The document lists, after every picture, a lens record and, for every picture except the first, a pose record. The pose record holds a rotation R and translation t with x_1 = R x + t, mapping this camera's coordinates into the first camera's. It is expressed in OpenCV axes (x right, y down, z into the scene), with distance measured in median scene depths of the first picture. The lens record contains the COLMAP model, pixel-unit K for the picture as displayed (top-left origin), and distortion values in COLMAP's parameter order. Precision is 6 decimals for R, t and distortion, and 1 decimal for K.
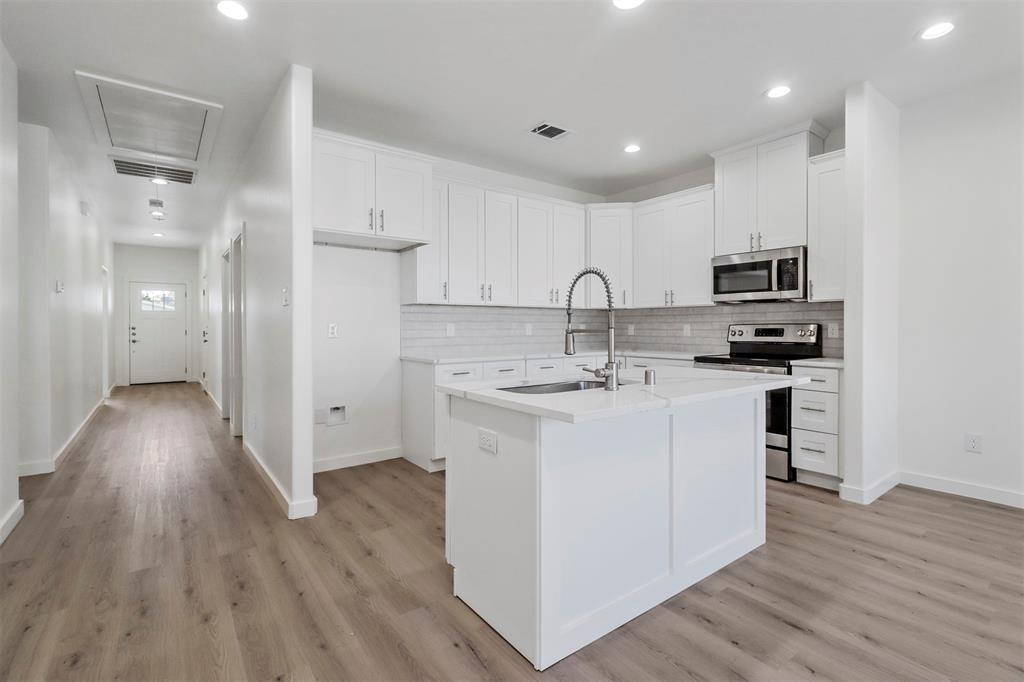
lens RADIAL K [[468.1, 0, 503.7], [0, 468.1, 335.2], [0, 0, 1]] dist [0.004424, -0.000074]
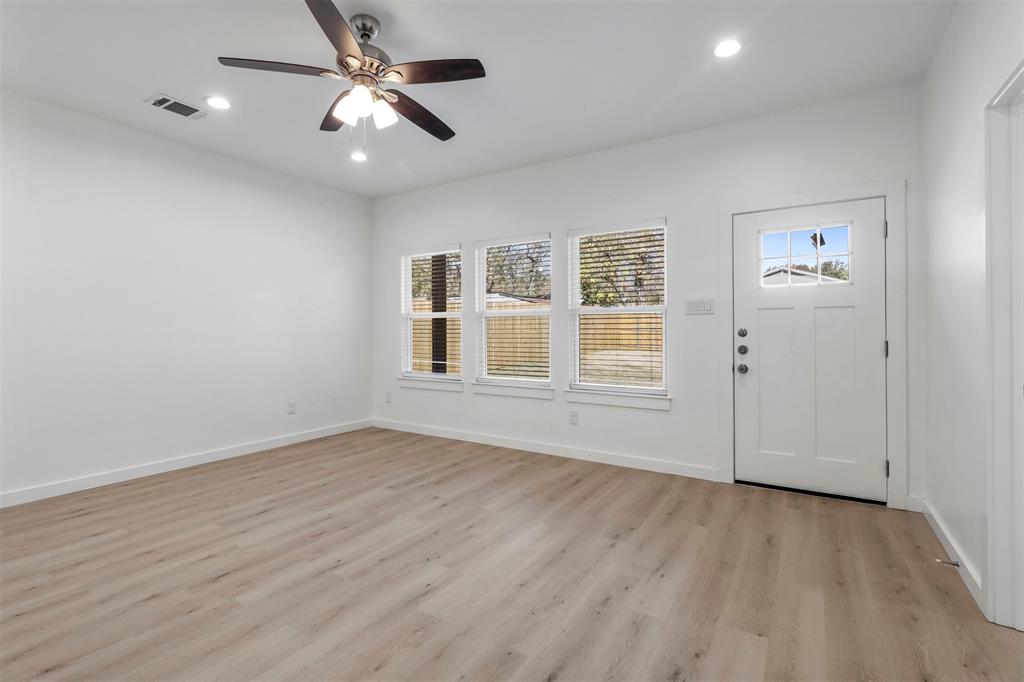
lens RADIAL K [[468.1, 0, 514.3], [0, 468.1, 331.1], [0, 0, 1]] dist [0.004424, -0.000074]
pose [[-0.380177, -0.001117, 0.924913, -0.211630], [0.022596, 0.999690, 0.010495, -0.005336], [-0.924638, 0.024889, -0.380033, 0.243747]]
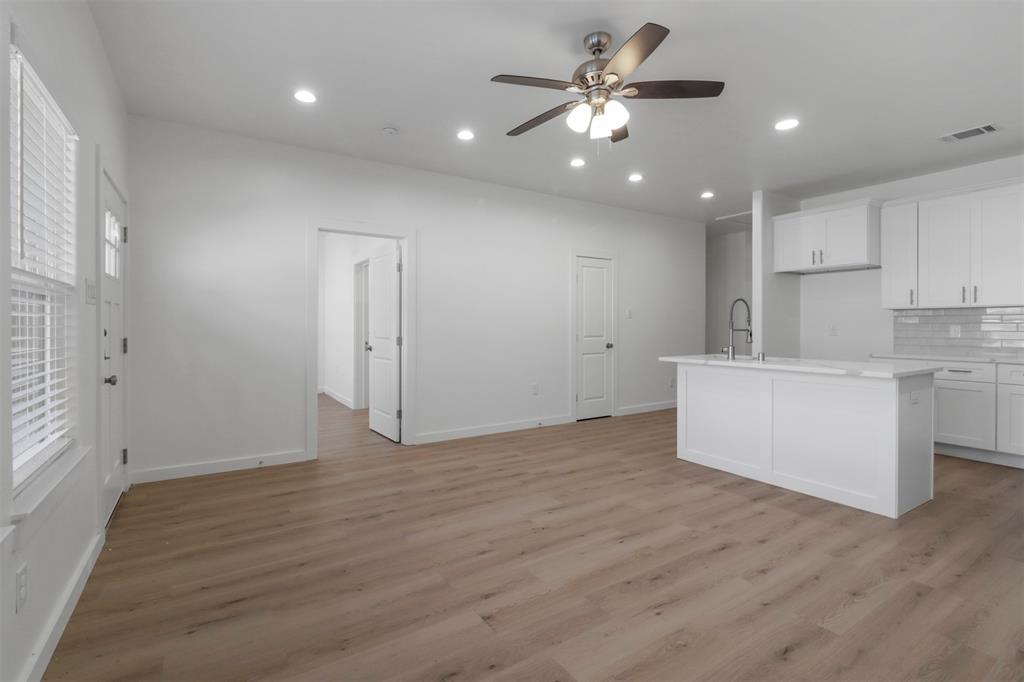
lens RADIAL K [[468.1, 0, 513.4], [0, 468.1, 331.3], [0, 0, 1]] dist [0.004424, -0.000074]
pose [[-0.047251, 0.012313, -0.998807, 1.244706], [-0.022752, 0.999651, 0.013400, -0.003852], [0.998624, 0.023358, -0.046955, 0.087888]]
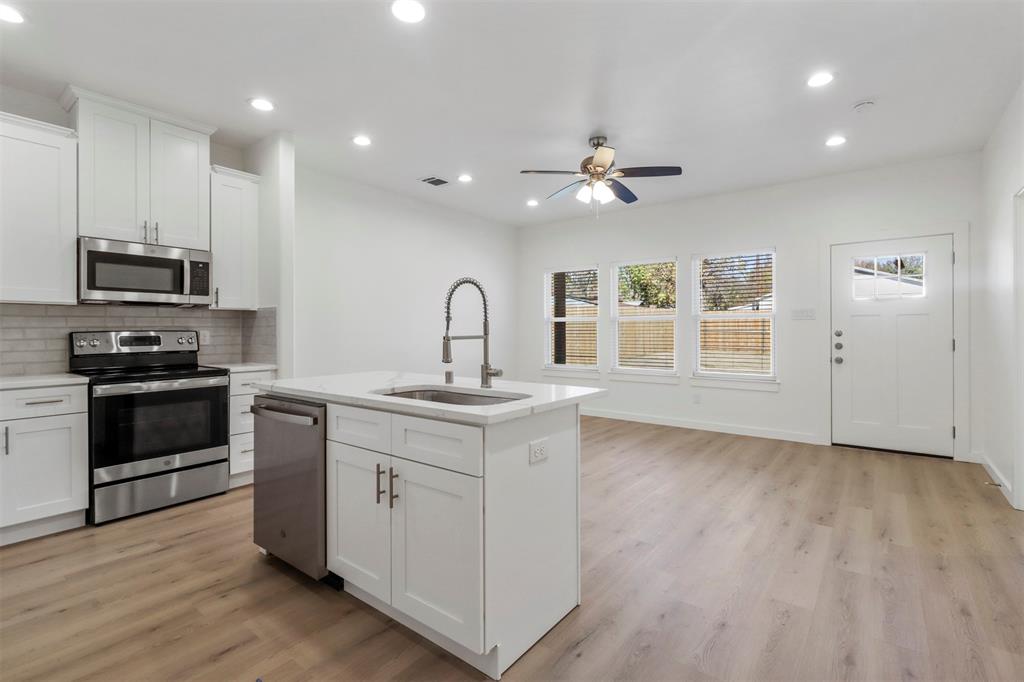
lens RADIAL K [[468.1, 0, 517.2], [0, 468.1, 332.4], [0, 0, 1]] dist [0.004424, -0.000074]
pose [[-0.288767, -0.002138, 0.957397, -0.482620], [0.022297, 0.999711, 0.008957, -0.015664], [-0.957140, 0.023934, -0.288636, 0.666242]]
